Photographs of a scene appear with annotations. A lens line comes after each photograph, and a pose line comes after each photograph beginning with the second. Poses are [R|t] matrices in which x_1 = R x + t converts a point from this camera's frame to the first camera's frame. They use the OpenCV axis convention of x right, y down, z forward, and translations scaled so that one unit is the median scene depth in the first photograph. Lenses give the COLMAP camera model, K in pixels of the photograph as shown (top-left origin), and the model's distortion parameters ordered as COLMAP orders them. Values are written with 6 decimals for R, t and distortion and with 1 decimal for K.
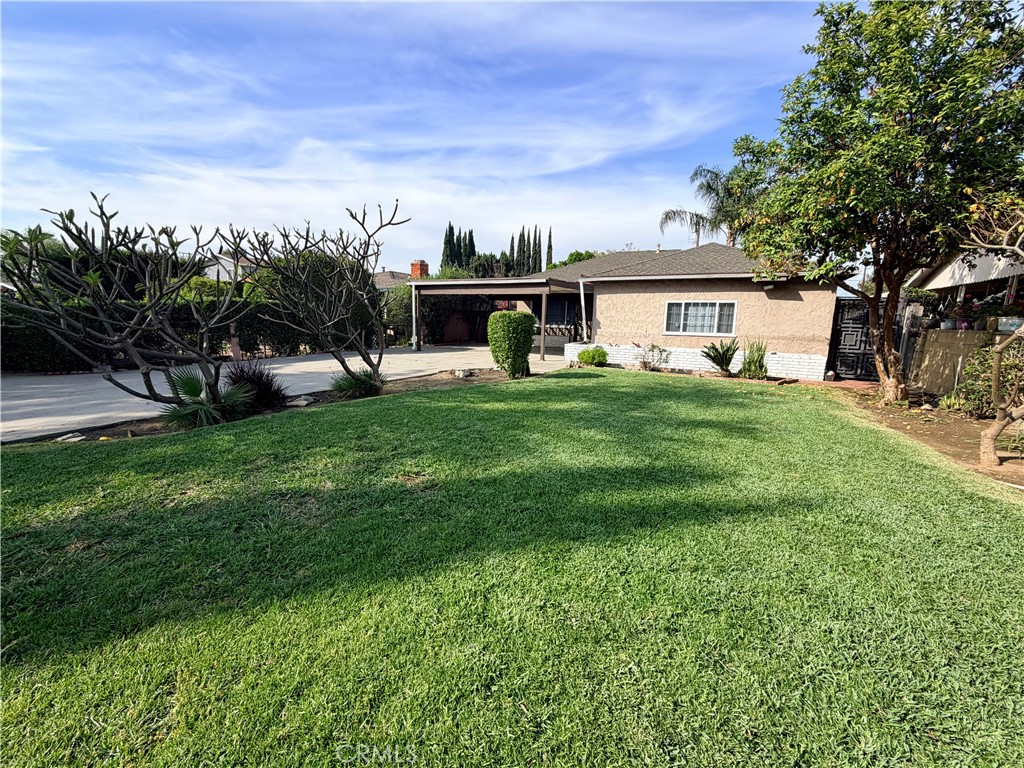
lens RADIAL K [[420.6, 0, 524.2], [0, 420.6, 397.7], [0, 0, 1]] dist [-0.010342, 0.000055]
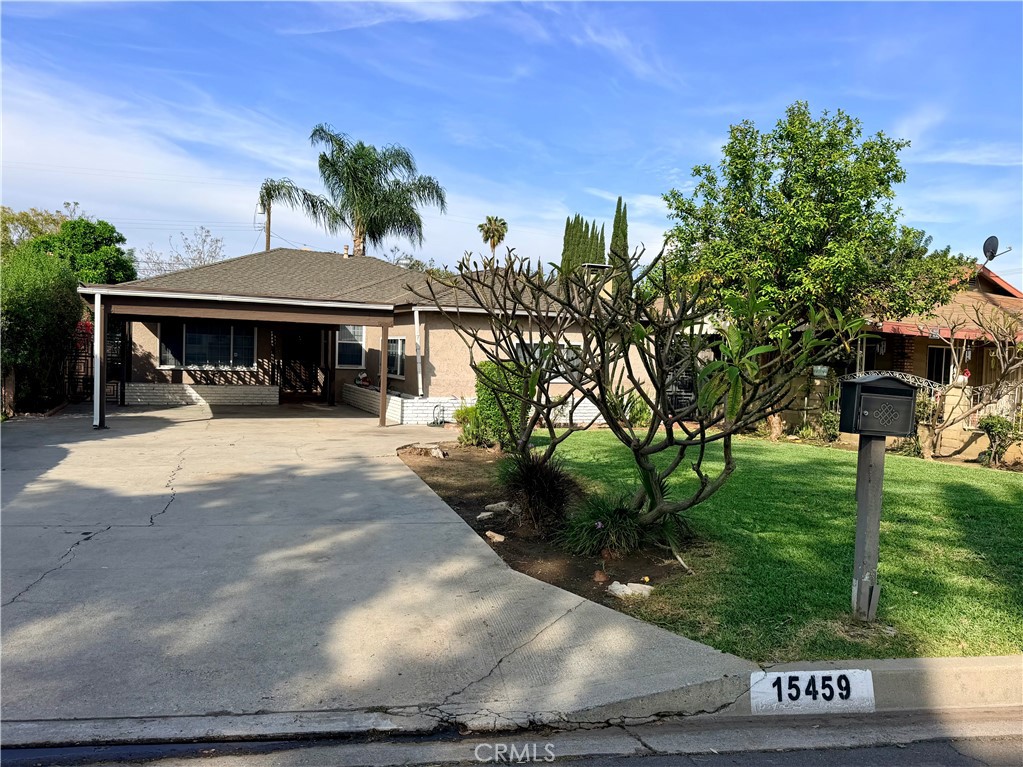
lens RADIAL K [[711.3, 0, 517.7], [0, 711.3, 376.3], [0, 0, 1]] dist [0.137743, -0.233864]
pose [[0.631116, -0.025698, 0.775262, -0.797991], [0.128586, 0.989089, -0.071893, -0.072068], [-0.764956, 0.145061, 0.627535, 0.169780]]
